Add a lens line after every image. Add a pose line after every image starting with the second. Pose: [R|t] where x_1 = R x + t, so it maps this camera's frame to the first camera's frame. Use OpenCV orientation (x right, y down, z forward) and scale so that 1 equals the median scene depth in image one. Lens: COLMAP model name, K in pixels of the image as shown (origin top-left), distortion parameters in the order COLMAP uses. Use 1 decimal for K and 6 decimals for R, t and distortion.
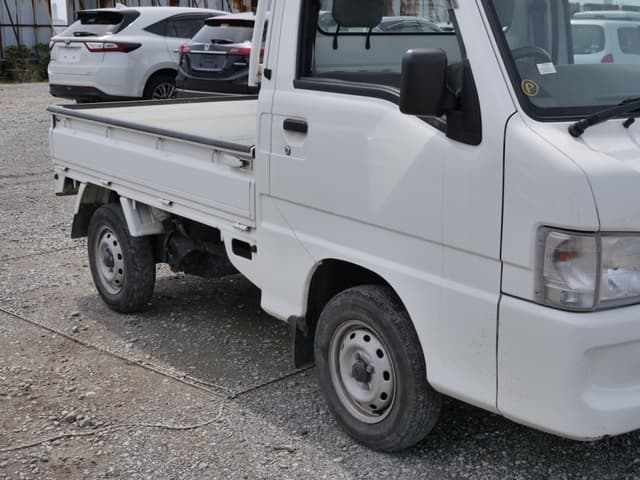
lens RADIAL K [[921.6, 0, 320.0], [0, 921.6, 240.0], [0, 0, 1]] dist [0.009923, 0.012390]
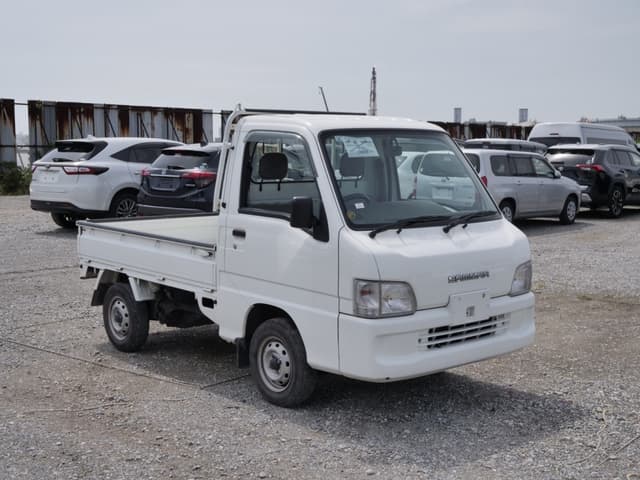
lens RADIAL K [[891.0, 0, 320.0], [0, 891.0, 240.0], [0, 0, 1]] dist [0.000763, 0.006467]
pose [[0.997342, -0.002625, 0.072821, 0.004824], [0.011035, 0.993267, -0.115317, 0.089079], [-0.072028, 0.115814, 0.990656, -0.711467]]
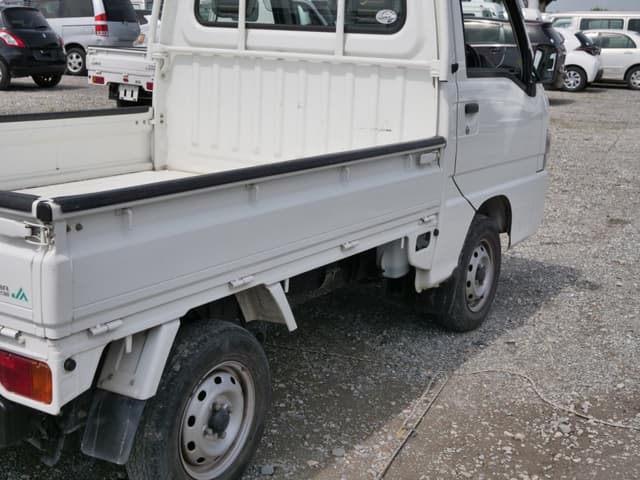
lens RADIAL K [[921.6, 0, 320.0], [0, 921.6, 240.0], [0, 0, 1]] dist [0.009923, 0.012390]
pose [[-0.367838, -0.222745, 0.902818, -0.971843], [0.168730, 0.938782, 0.300365, -0.320439], [-0.914453, 0.262818, -0.307736, 1.425063]]
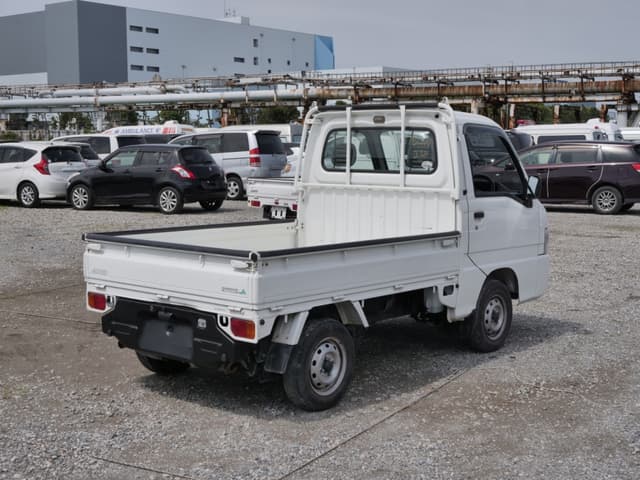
lens RADIAL K [[921.6, 0, 320.0], [0, 921.6, 240.0], [0, 0, 1]] dist [0.009923, 0.012390]
pose [[-0.224326, -0.100390, 0.969330, -1.768811], [0.211464, 0.965965, 0.148979, -0.407697], [-0.951294, 0.238398, -0.195462, 1.571895]]
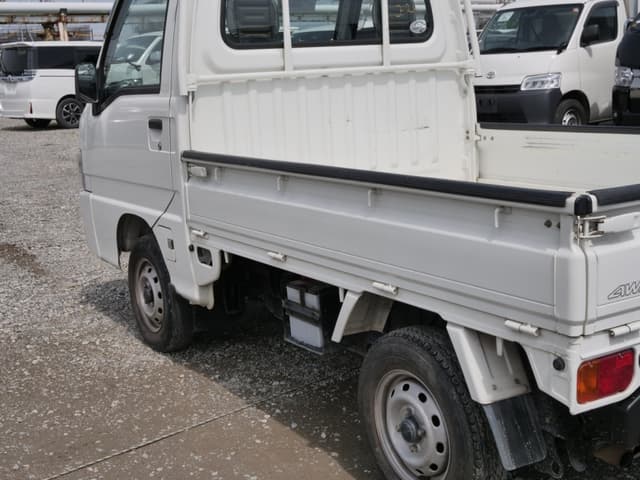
lens RADIAL K [[921.6, 0, 320.0], [0, 921.6, 240.0], [0, 0, 1]] dist [0.009923, 0.012390]
pose [[-0.995548, 0.029795, 0.089420, 0.041268], [0.063489, 0.913181, 0.402579, -0.467138], [-0.069662, 0.406464, -0.911007, 2.169102]]
